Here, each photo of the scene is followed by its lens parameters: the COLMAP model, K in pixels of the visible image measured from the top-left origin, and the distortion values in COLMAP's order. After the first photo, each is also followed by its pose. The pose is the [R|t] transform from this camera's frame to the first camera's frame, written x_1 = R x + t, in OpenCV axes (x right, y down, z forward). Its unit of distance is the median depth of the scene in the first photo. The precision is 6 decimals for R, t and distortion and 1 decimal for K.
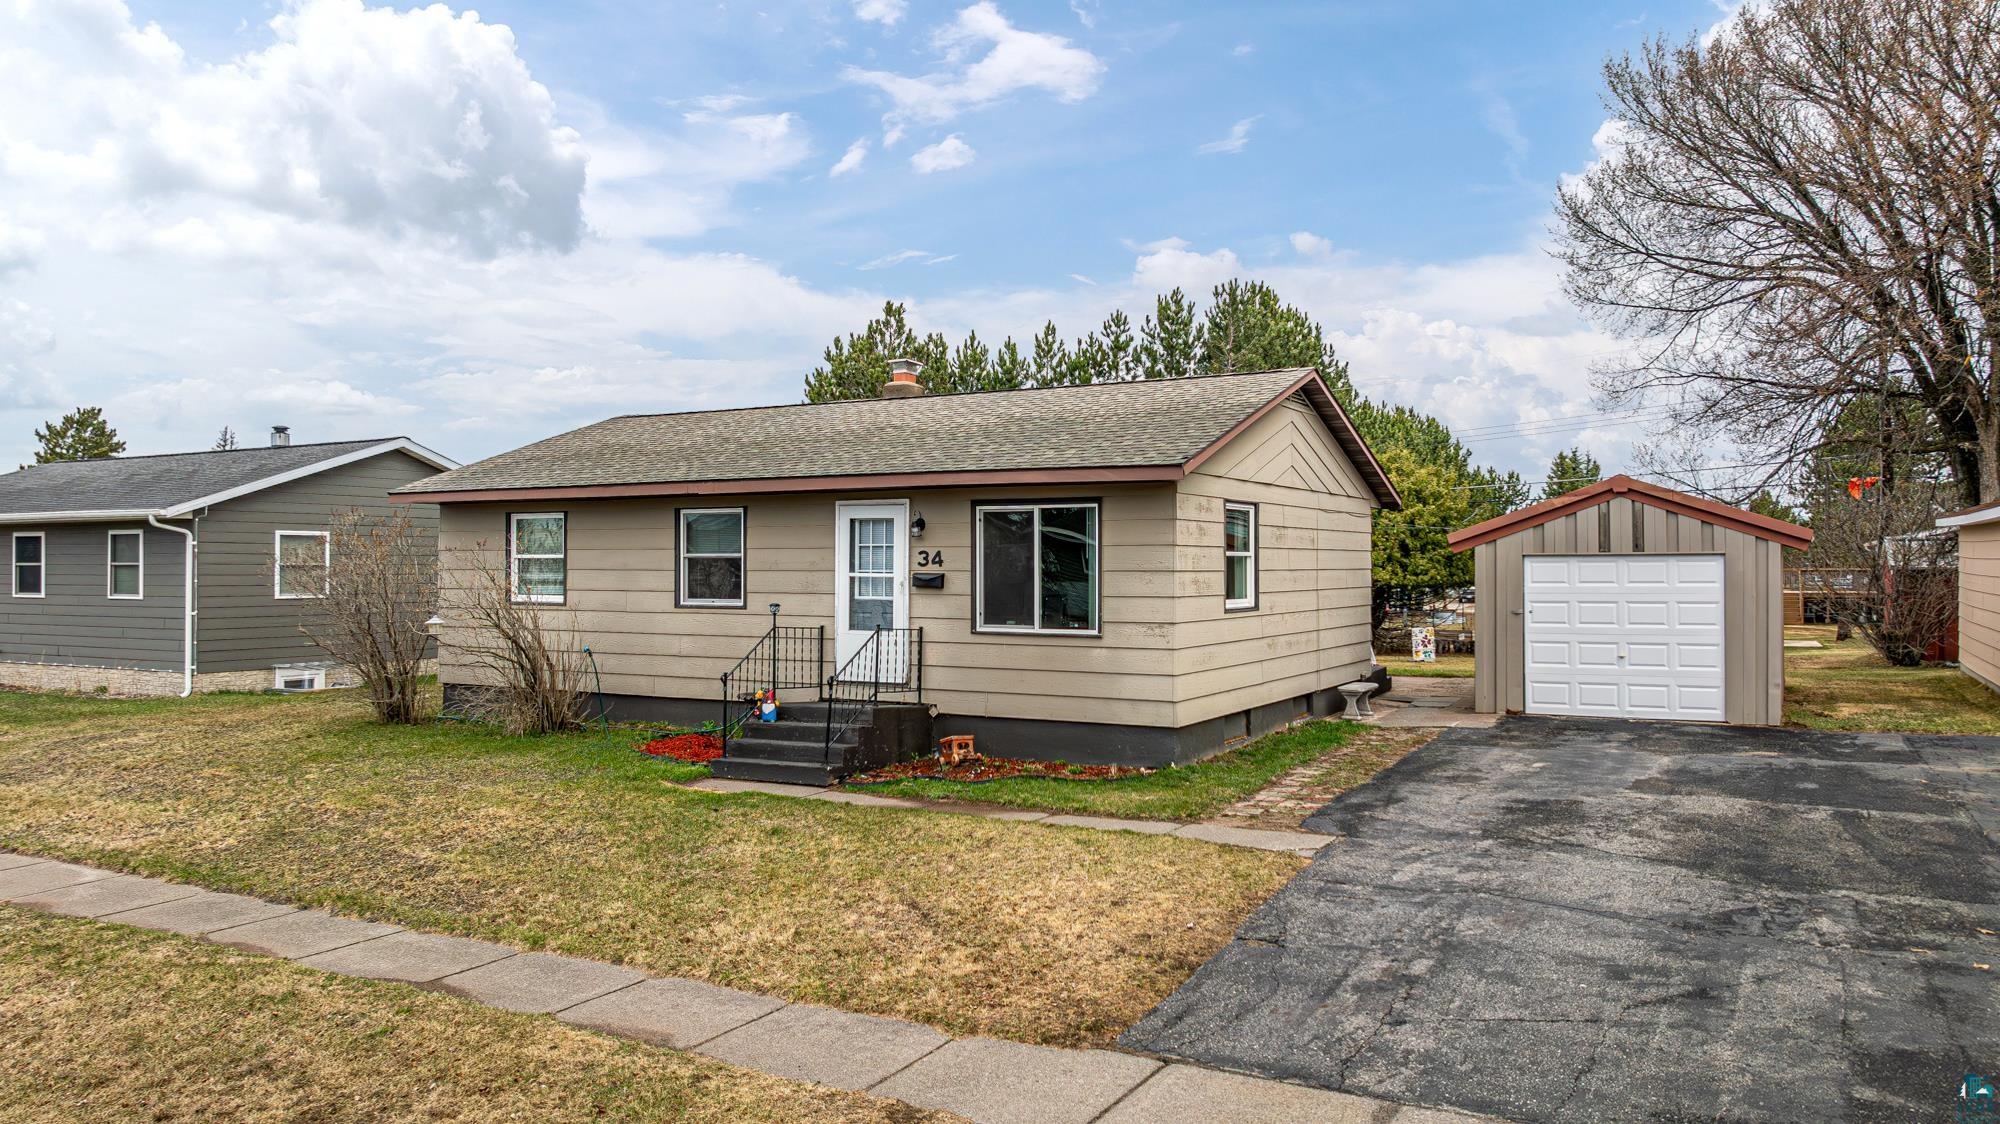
lens RADIAL K [[1412.2, 0, 1013.6], [0, 1412.2, 558.2], [0, 0, 1]] dist [-0.012633, -0.004514]
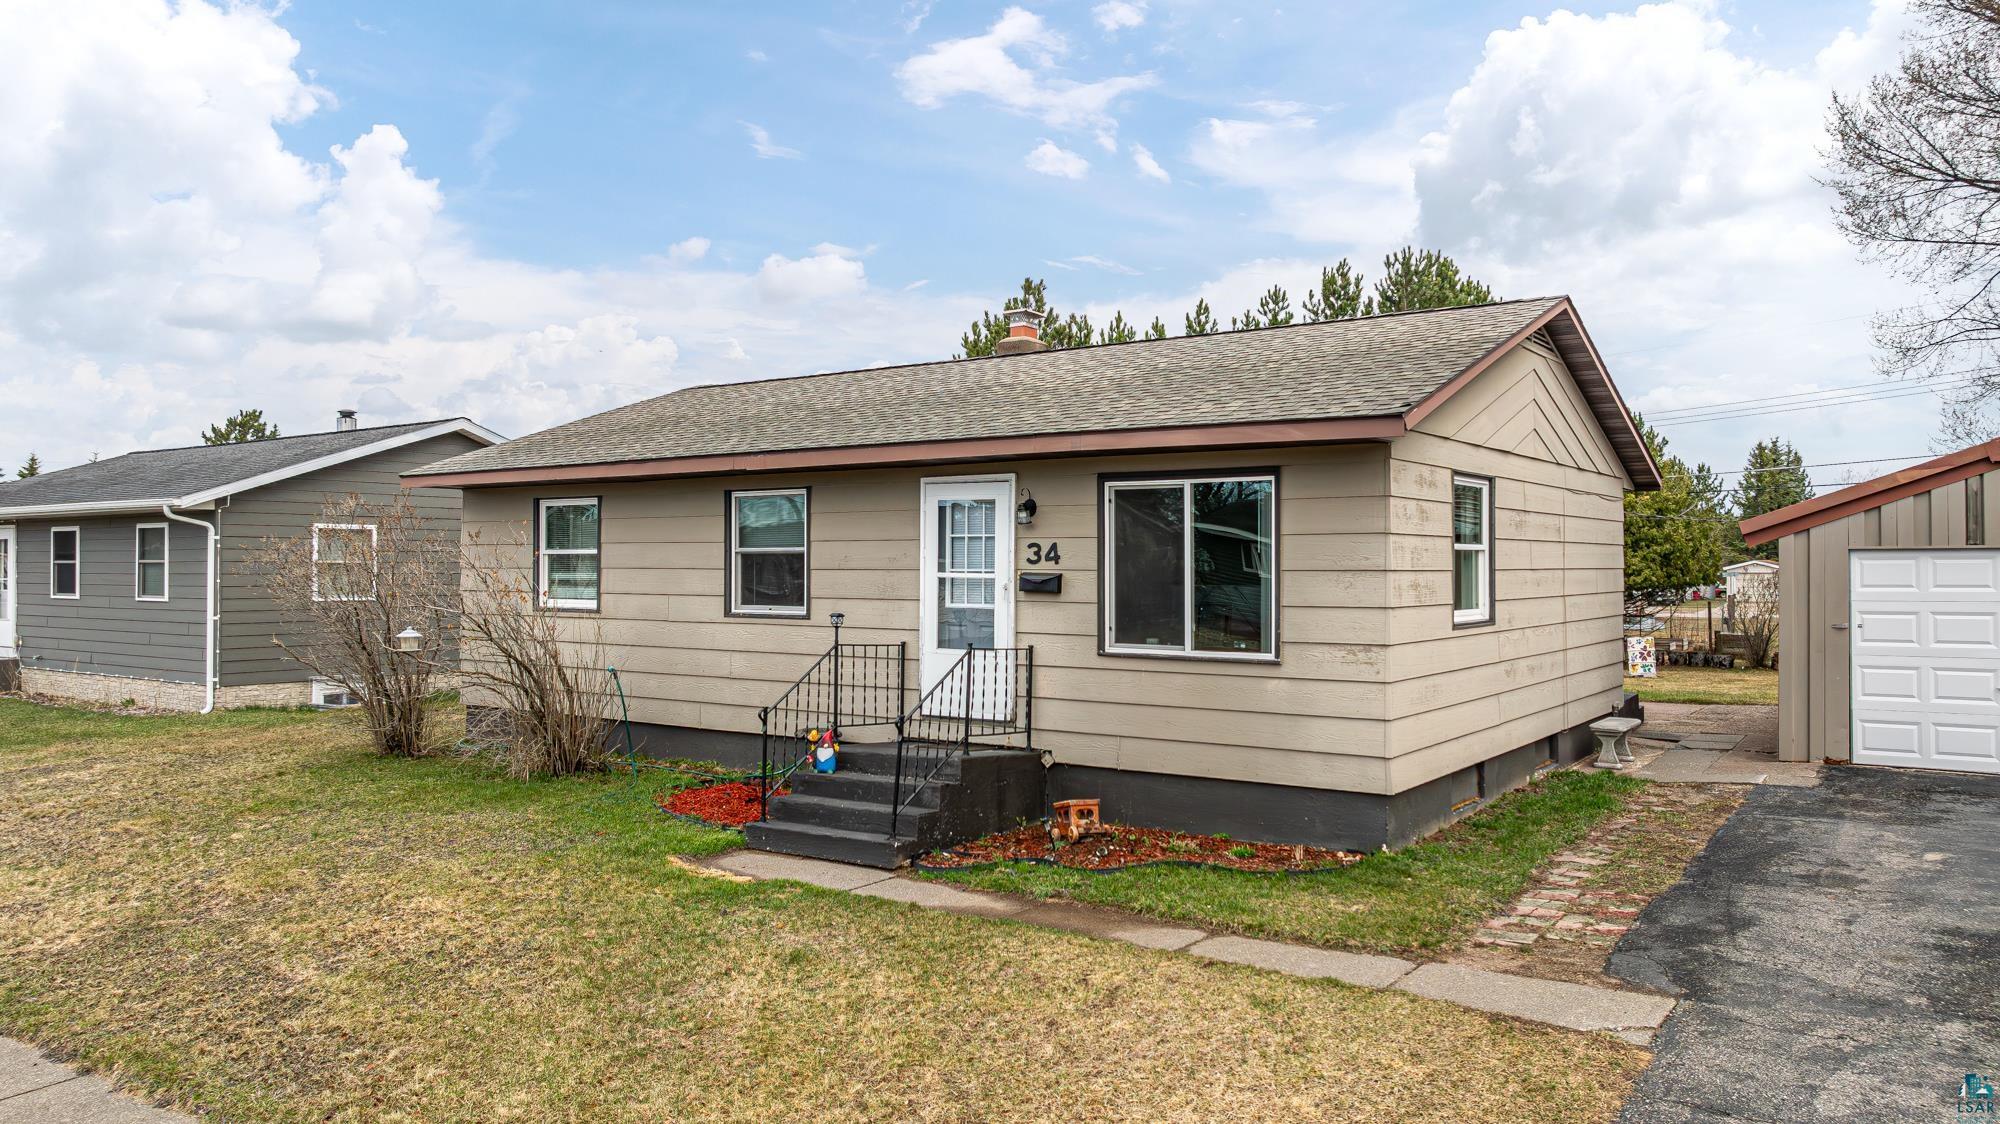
lens RADIAL K [[1412.2, 0, 1013.6], [0, 1412.2, 558.2], [0, 0, 1]] dist [-0.012633, -0.004514]
pose [[0.994356, 0.000023, -0.106098, 0.003630], [-0.000013, 1.000000, 0.000094, 0.002475], [0.106098, -0.000092, 0.994356, 0.235771]]
